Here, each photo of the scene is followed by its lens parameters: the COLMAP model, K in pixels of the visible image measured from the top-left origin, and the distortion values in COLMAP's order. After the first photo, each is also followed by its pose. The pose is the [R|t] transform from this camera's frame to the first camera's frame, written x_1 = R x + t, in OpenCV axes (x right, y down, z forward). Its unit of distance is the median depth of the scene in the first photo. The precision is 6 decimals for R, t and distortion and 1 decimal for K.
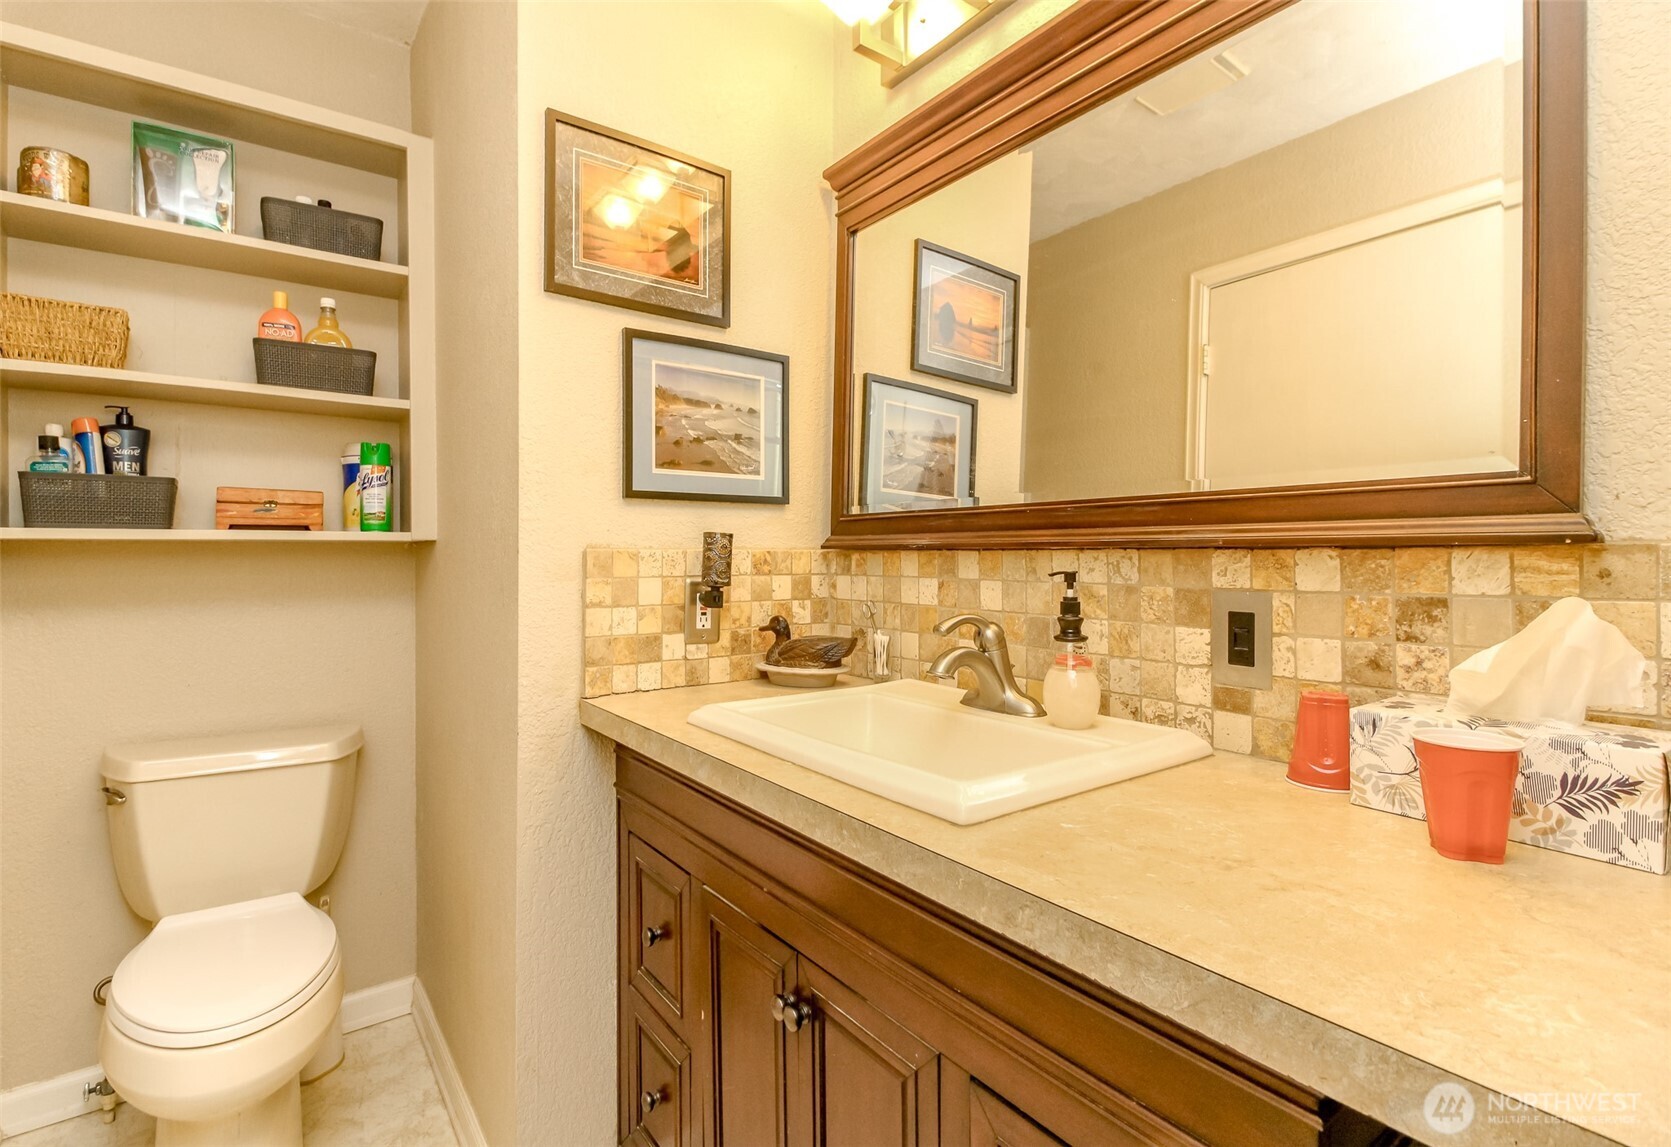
lens RADIAL K [[816.8, 0, 828.7], [0, 816.8, 567.8], [0, 0, 1]] dist [0.000768, 0.000000]
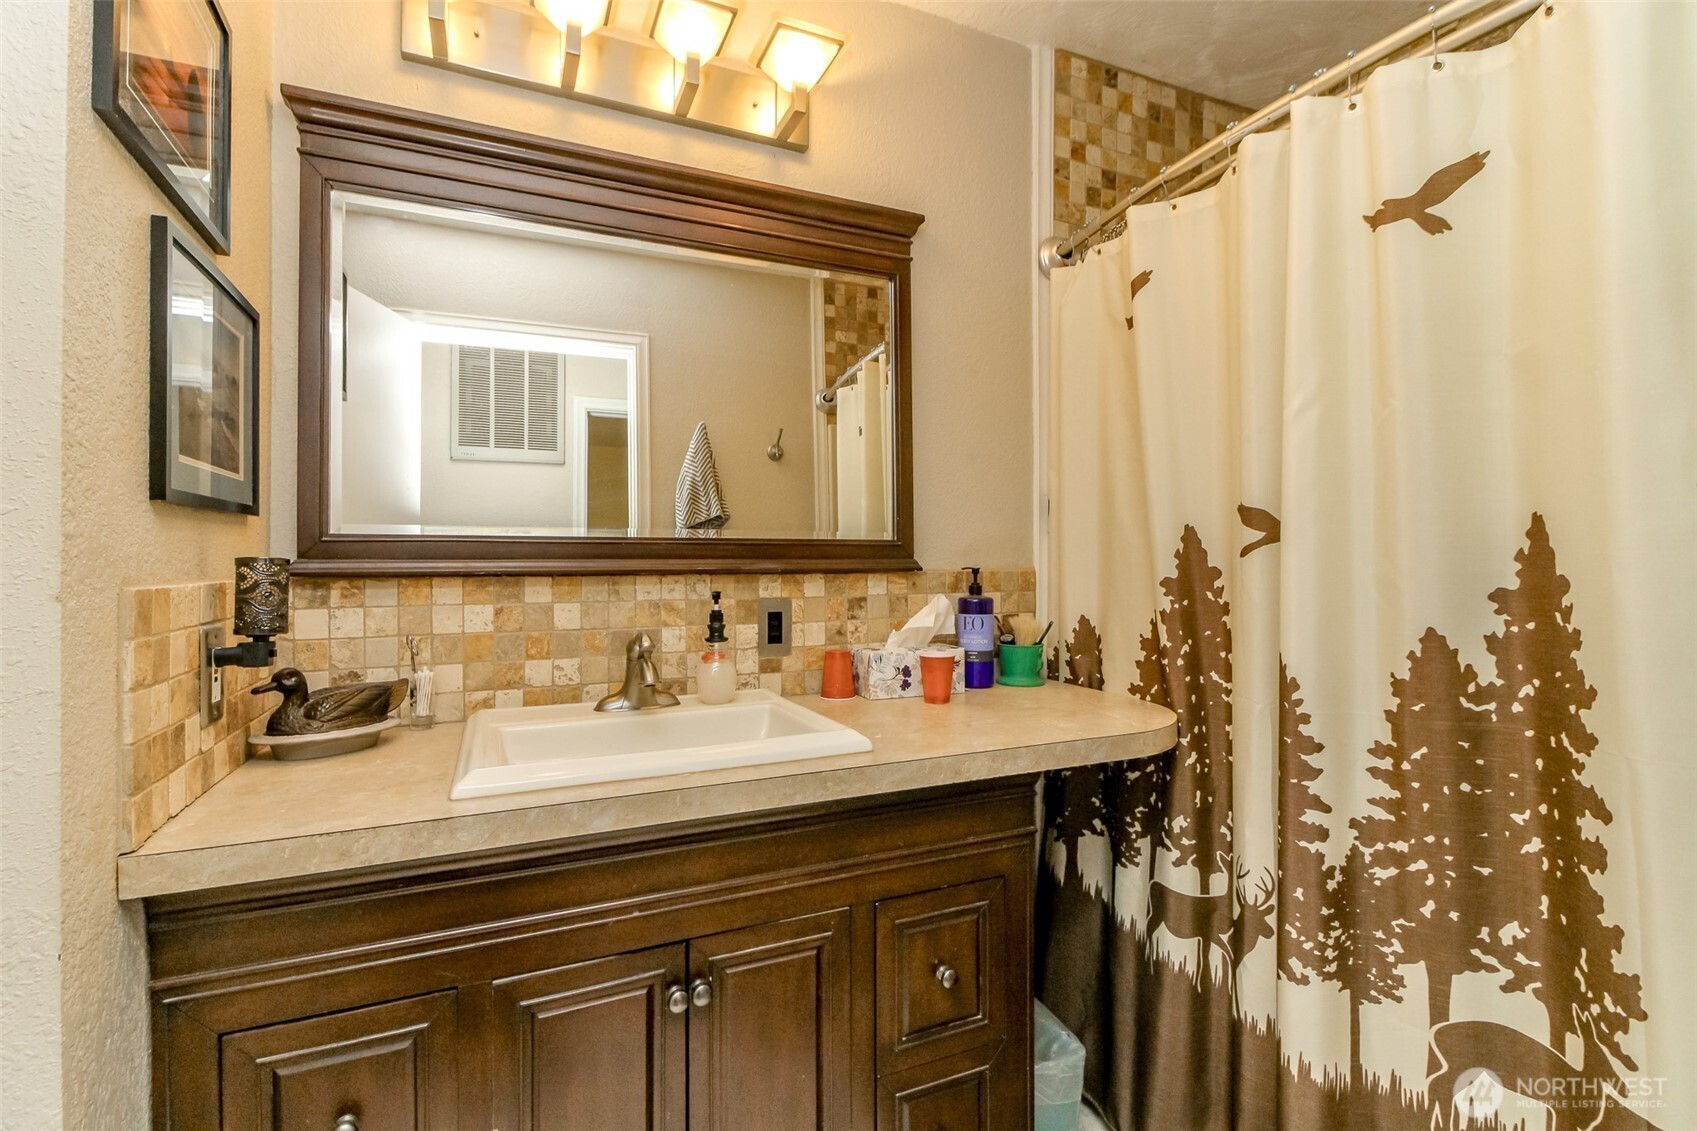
lens RADIAL K [[776.3, 0, 843.5], [0, 776.3, 561.5], [0, 0, 1]] dist [0.000806, -0.004935]
pose [[0.175805, -0.004611, 0.984414, -0.971443], [0.015680, 0.999875, 0.001883, -0.046511], [-0.984300, 0.015104, 0.175855, 0.551406]]
